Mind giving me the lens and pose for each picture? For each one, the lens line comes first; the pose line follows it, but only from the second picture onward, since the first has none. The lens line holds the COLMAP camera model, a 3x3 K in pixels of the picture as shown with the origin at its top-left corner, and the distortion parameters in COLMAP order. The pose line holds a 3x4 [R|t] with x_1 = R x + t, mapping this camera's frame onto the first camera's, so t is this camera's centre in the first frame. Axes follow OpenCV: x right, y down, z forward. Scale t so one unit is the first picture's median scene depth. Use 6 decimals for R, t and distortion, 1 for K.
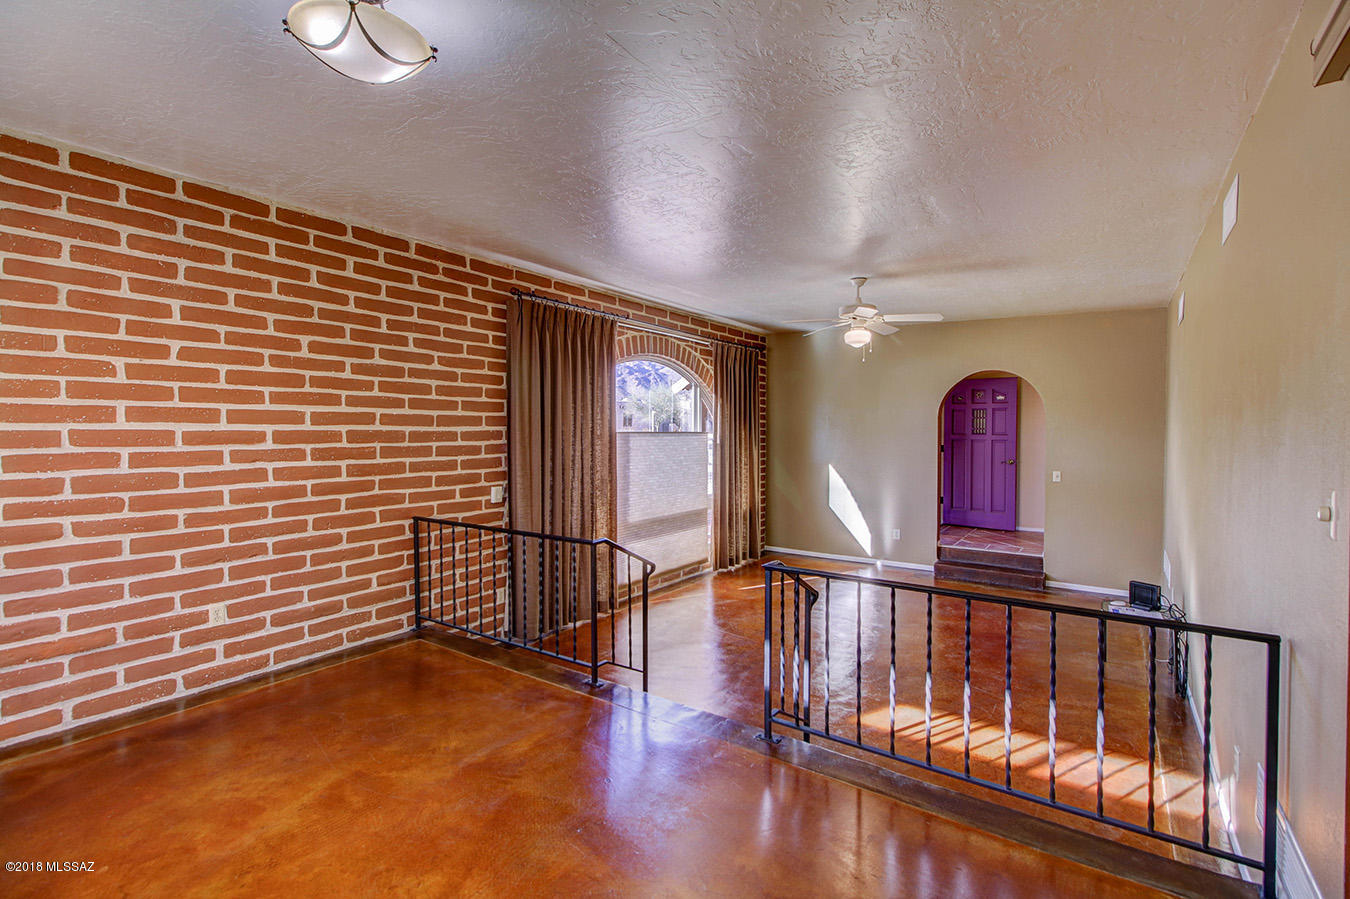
lens RADIAL K [[616.7, 0, 672.8], [0, 616.7, 442.0], [0, 0, 1]] dist [0.026975, -0.013924]
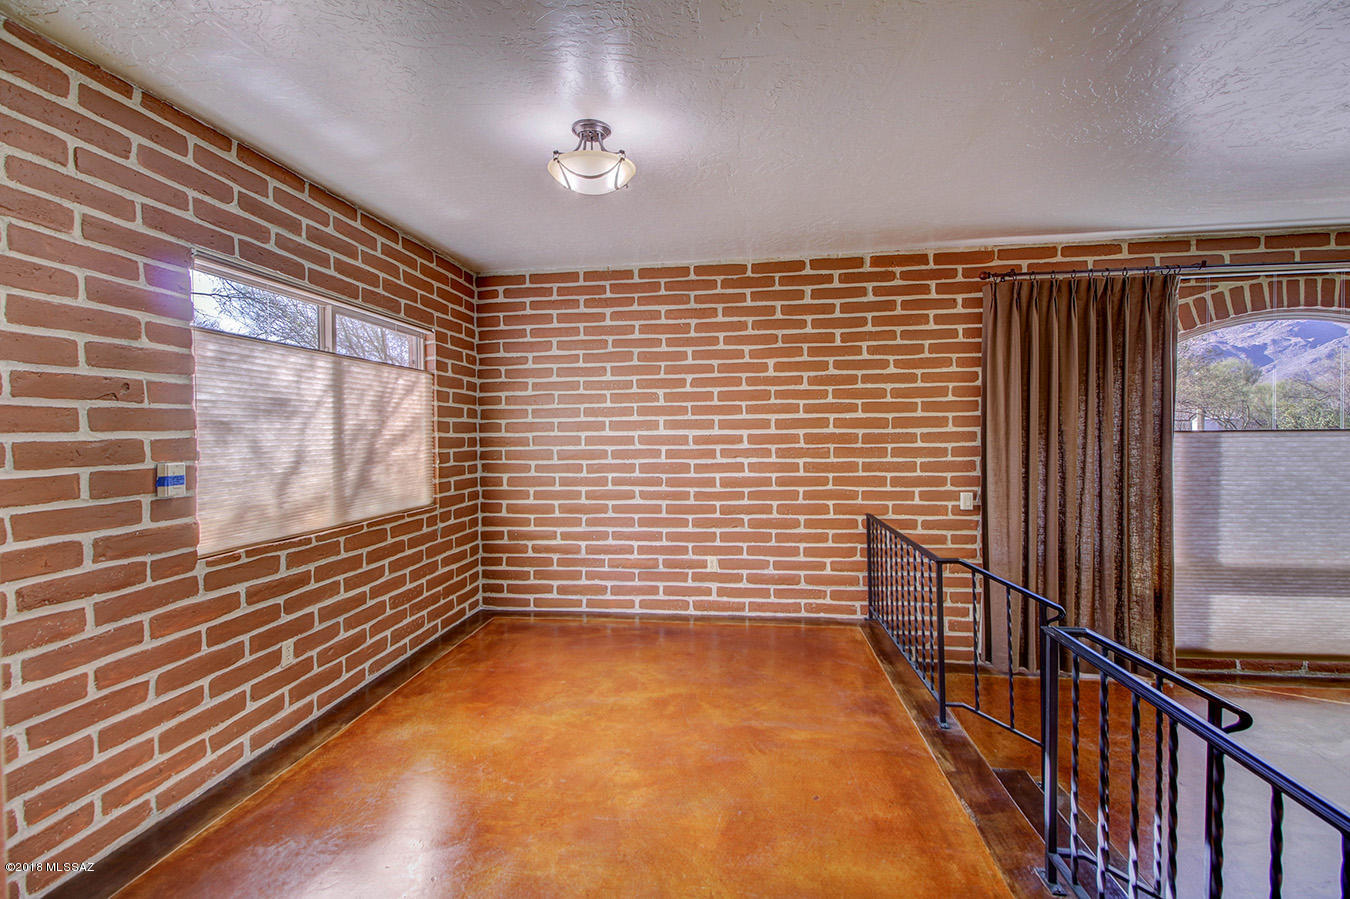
lens RADIAL K [[616.7, 0, 672.8], [0, 616.7, 442.0], [0, 0, 1]] dist [0.026975, -0.013924]
pose [[0.471539, 0.005110, -0.881830, 0.386893], [-0.004485, 0.999984, 0.003396, -0.004843], [0.881834, 0.002353, 0.471555, 0.213632]]
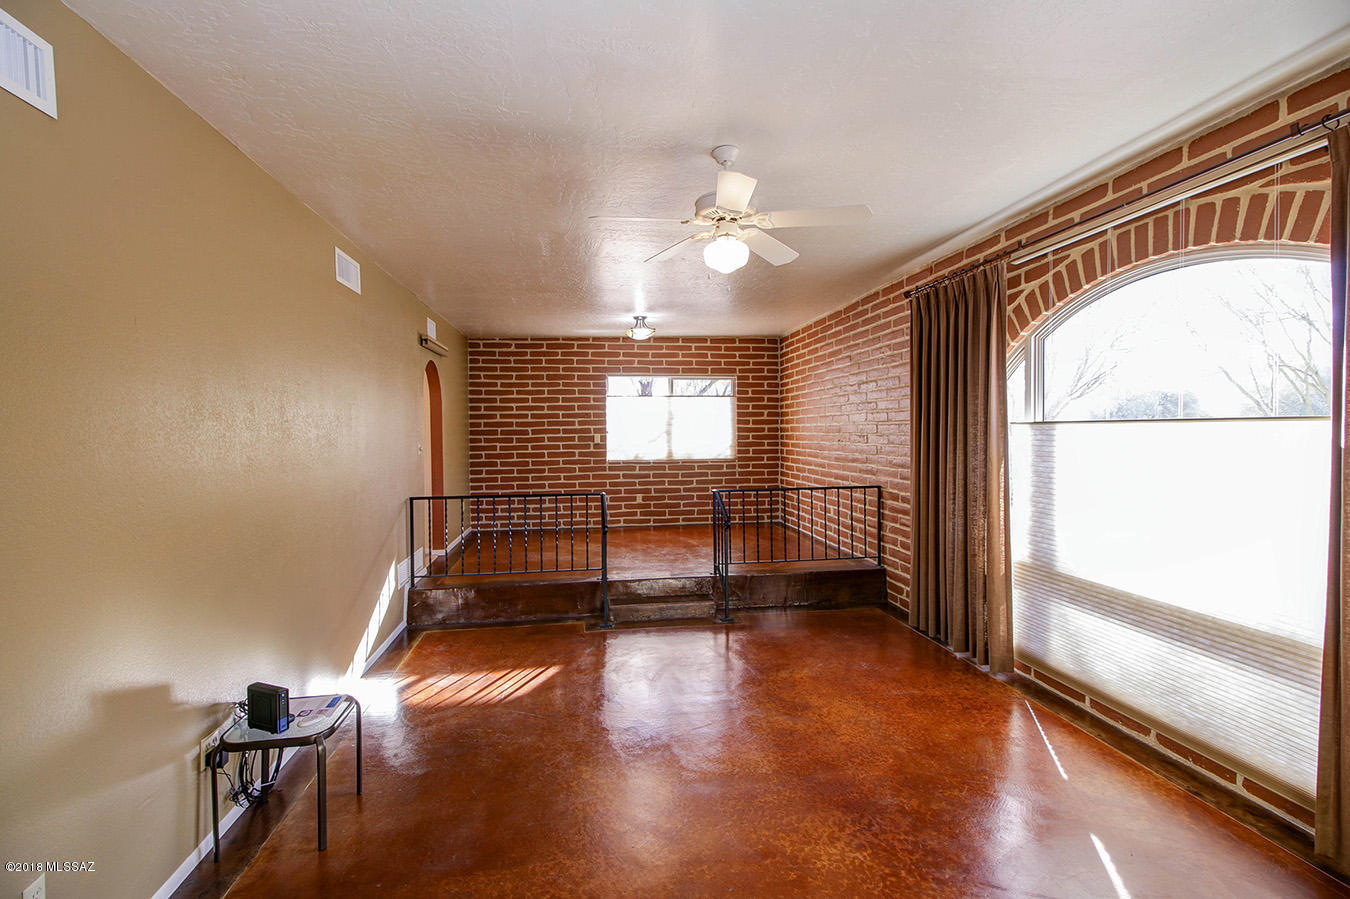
lens RADIAL K [[616.7, 0, 672.8], [0, 616.7, 442.0], [0, 0, 1]] dist [0.026975, -0.013924]
pose [[-0.721493, 0.017402, -0.692203, 0.947742], [-0.004591, 0.999542, 0.029915, -0.019529], [0.692407, 0.024762, -0.721082, 1.793221]]
